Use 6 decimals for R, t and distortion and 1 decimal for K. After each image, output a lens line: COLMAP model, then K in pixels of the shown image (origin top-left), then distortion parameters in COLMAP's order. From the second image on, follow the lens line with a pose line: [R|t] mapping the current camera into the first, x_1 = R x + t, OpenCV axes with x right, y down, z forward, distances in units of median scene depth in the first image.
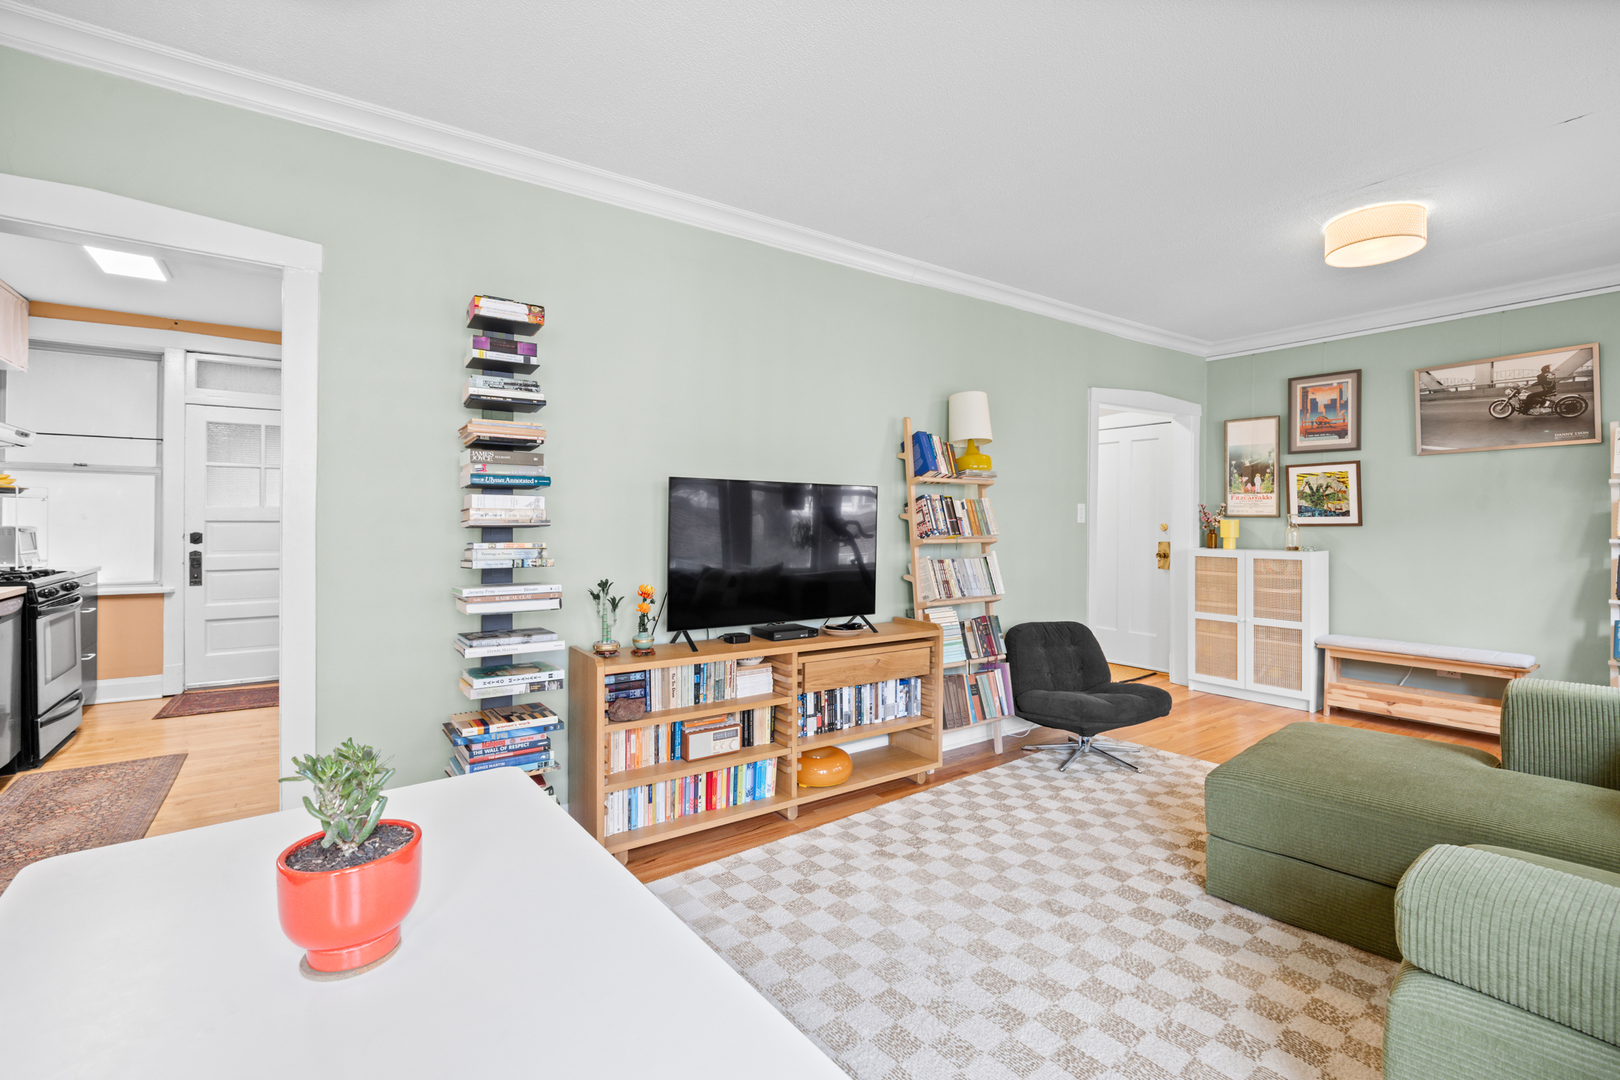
lens RADIAL K [[728.1, 0, 806.0], [0, 728.1, 525.4], [0, 0, 1]] dist [-0.002676, -0.000673]
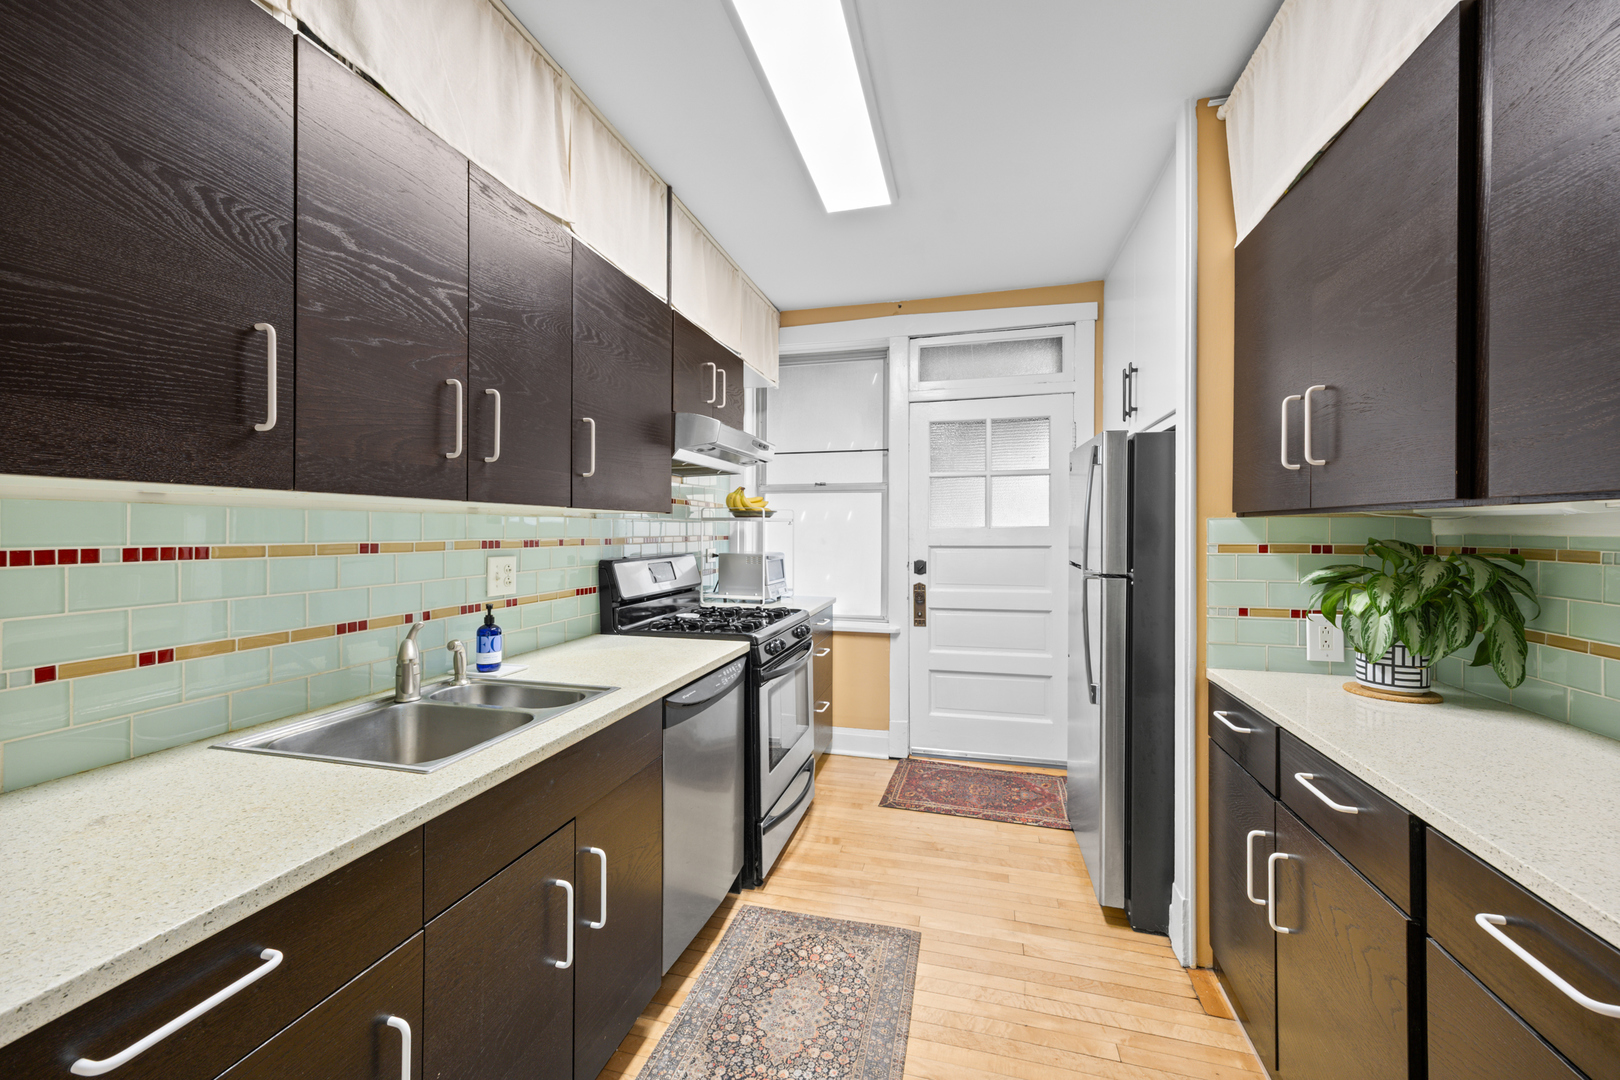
lens RADIAL K [[651.0, 0, 813.5], [0, 651.0, 532.4], [0, 0, 1]] dist [0.001404, 0.000043]
pose [[0.669172, -0.008390, -0.743060, -0.399105], [0.002322, 0.999955, -0.009200, -0.015574], [0.743104, 0.004431, 0.669161, 0.448082]]
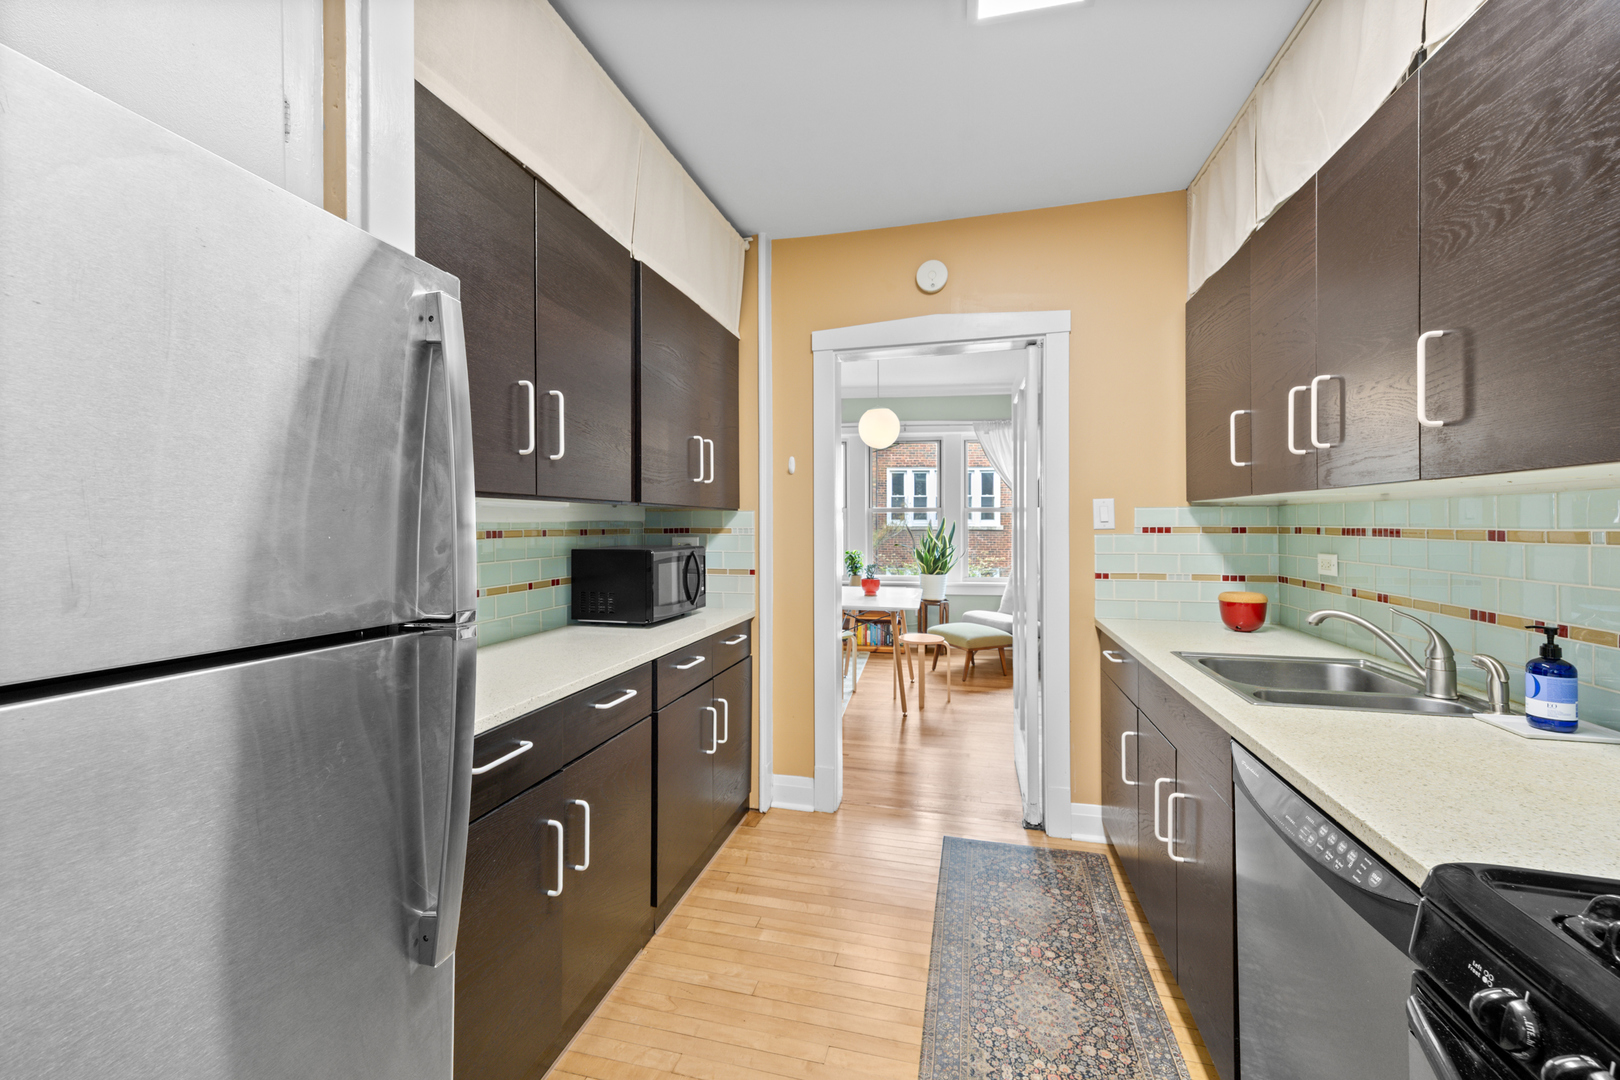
lens RADIAL K [[651.0, 0, 799.2], [0, 651.0, 525.5], [0, 0, 1]] dist [0.001404, 0.000043]
pose [[-0.658932, -0.004907, 0.752187, -1.000610], [0.002913, 0.999955, 0.009075, -0.021942], [-0.752197, 0.008171, -0.658887, 1.196970]]
